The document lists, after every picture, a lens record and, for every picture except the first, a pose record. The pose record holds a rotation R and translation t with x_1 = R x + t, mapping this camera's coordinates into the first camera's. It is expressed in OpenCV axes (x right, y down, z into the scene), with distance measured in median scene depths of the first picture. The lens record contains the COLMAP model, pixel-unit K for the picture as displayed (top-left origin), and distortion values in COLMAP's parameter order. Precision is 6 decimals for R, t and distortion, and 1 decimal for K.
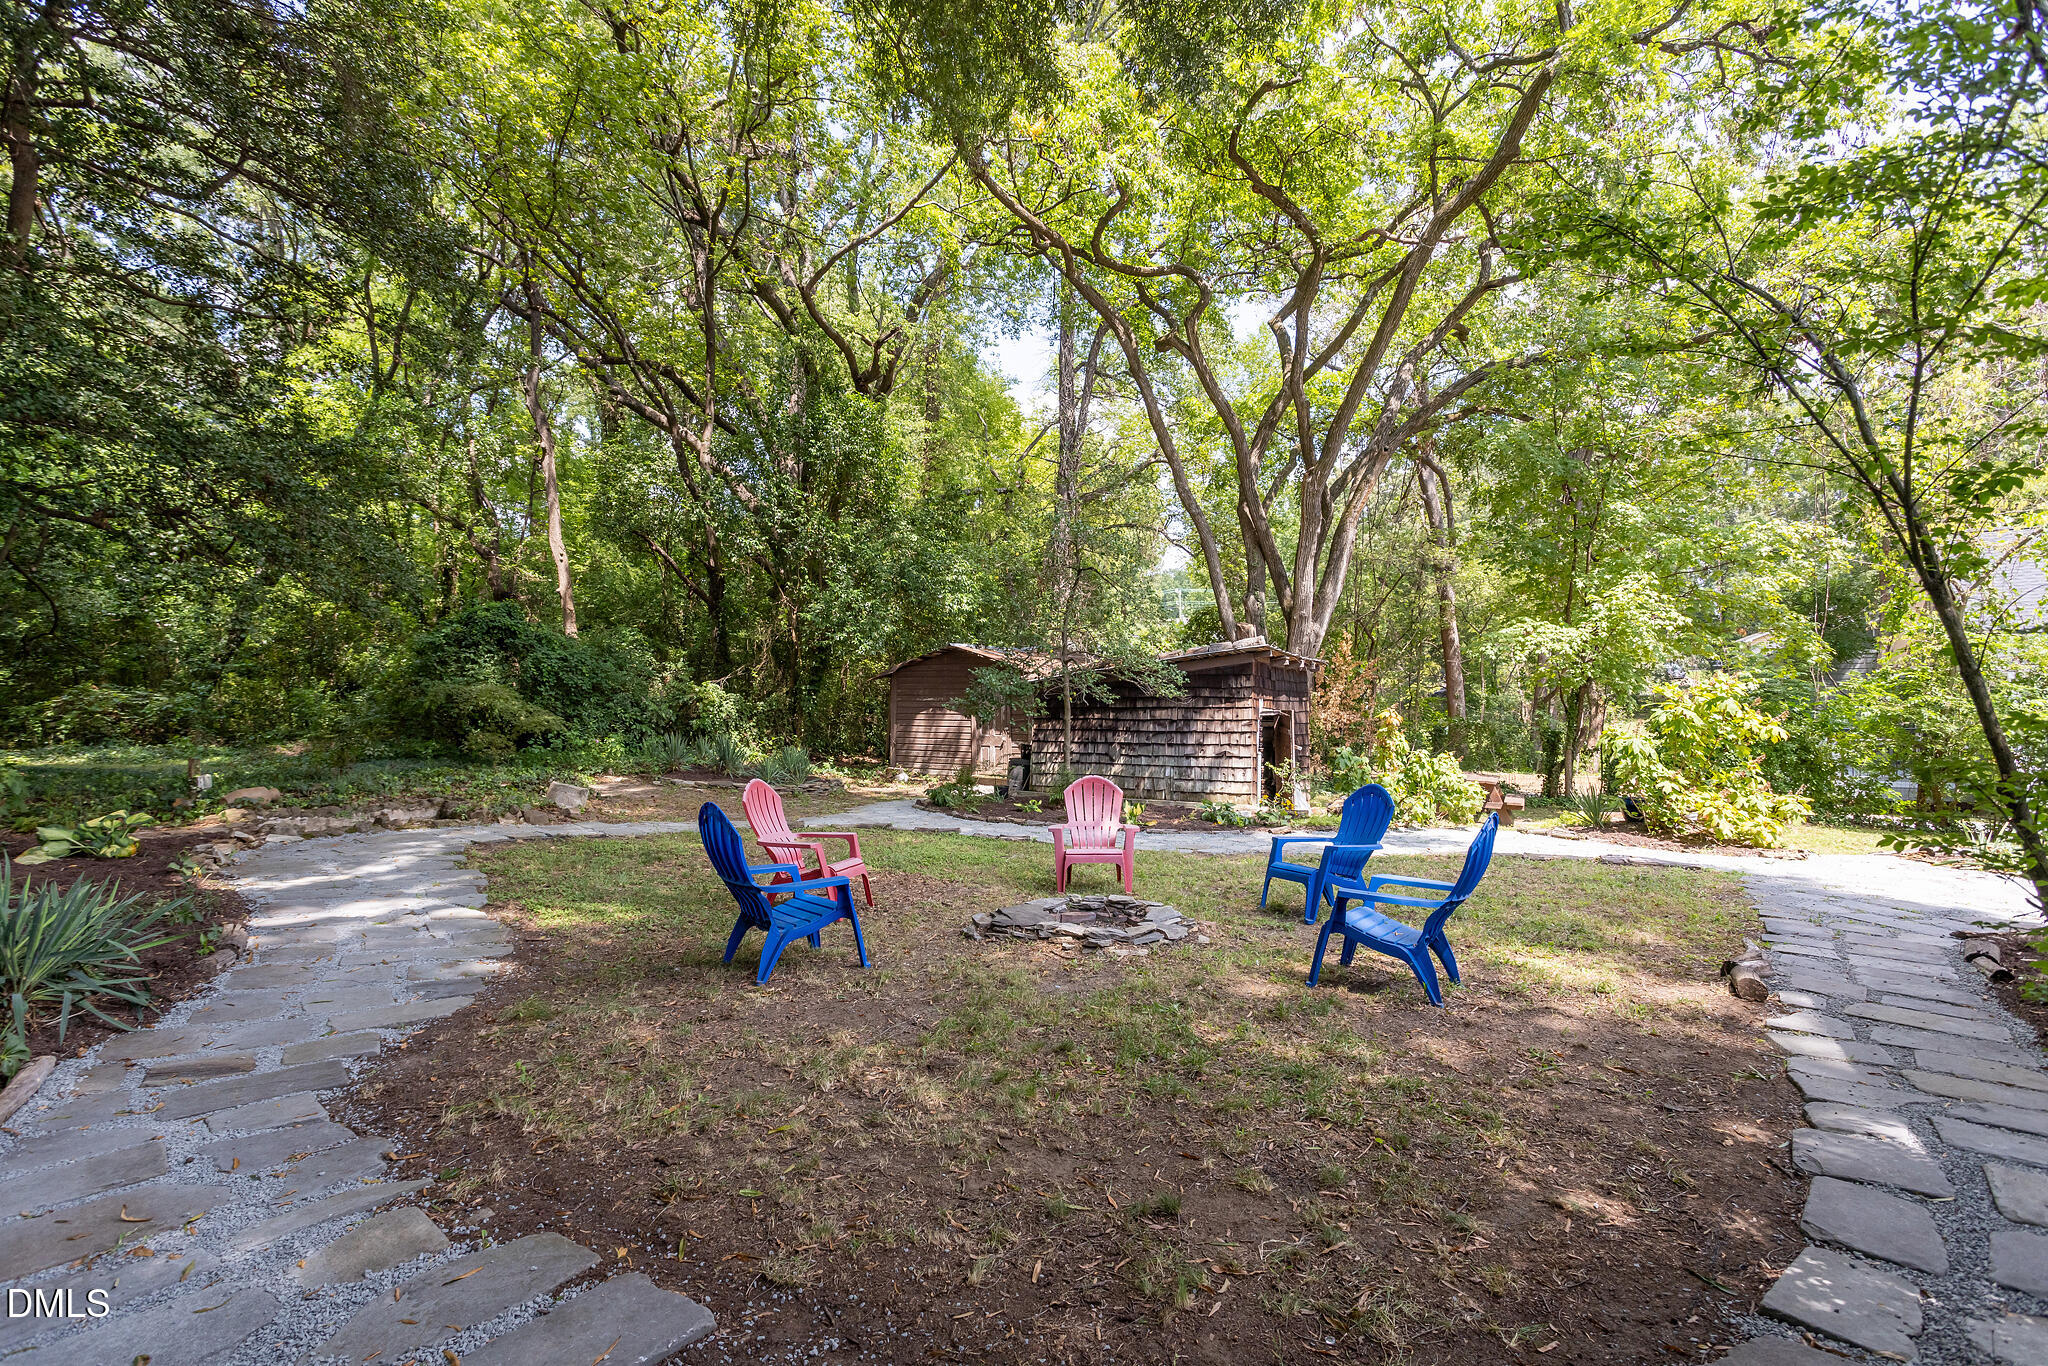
lens RADIAL K [[964.2, 0, 1035.3], [0, 964.2, 672.3], [0, 0, 1]] dist [-0.000396, 0.000435]
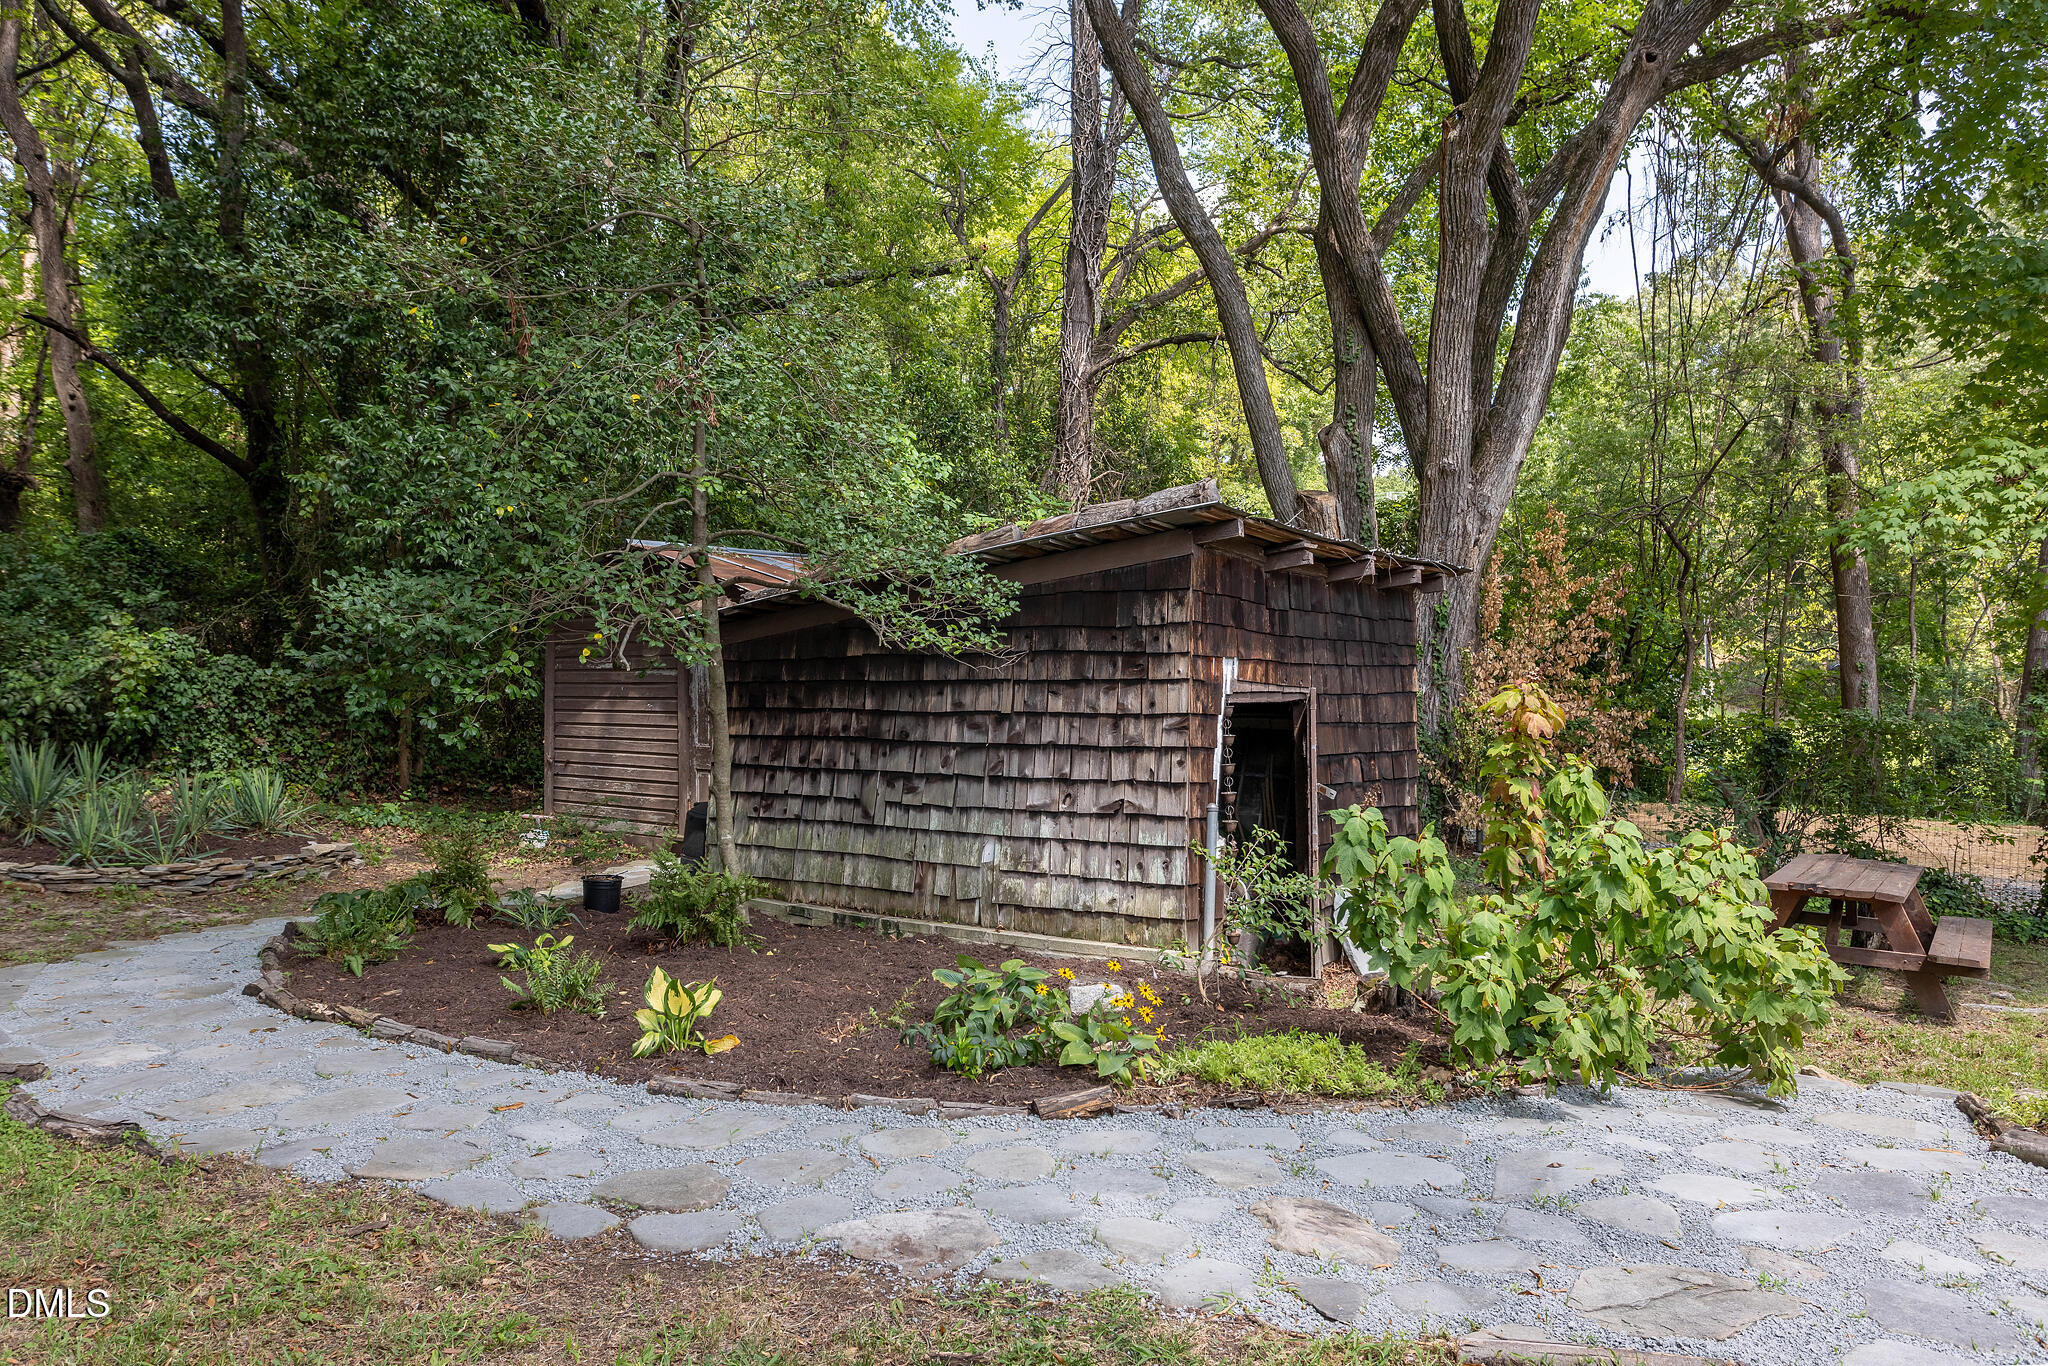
lens RADIAL K [[1543.5, 0, 1021.4], [0, 1543.5, 679.5], [0, 0, 1]] dist [-0.000154, 0.001214]
pose [[0.995237, 0.002659, -0.097445, 0.210978], [0.000251, 0.999555, 0.029842, 0.018444], [0.097481, -0.029724, 0.994793, 0.409376]]
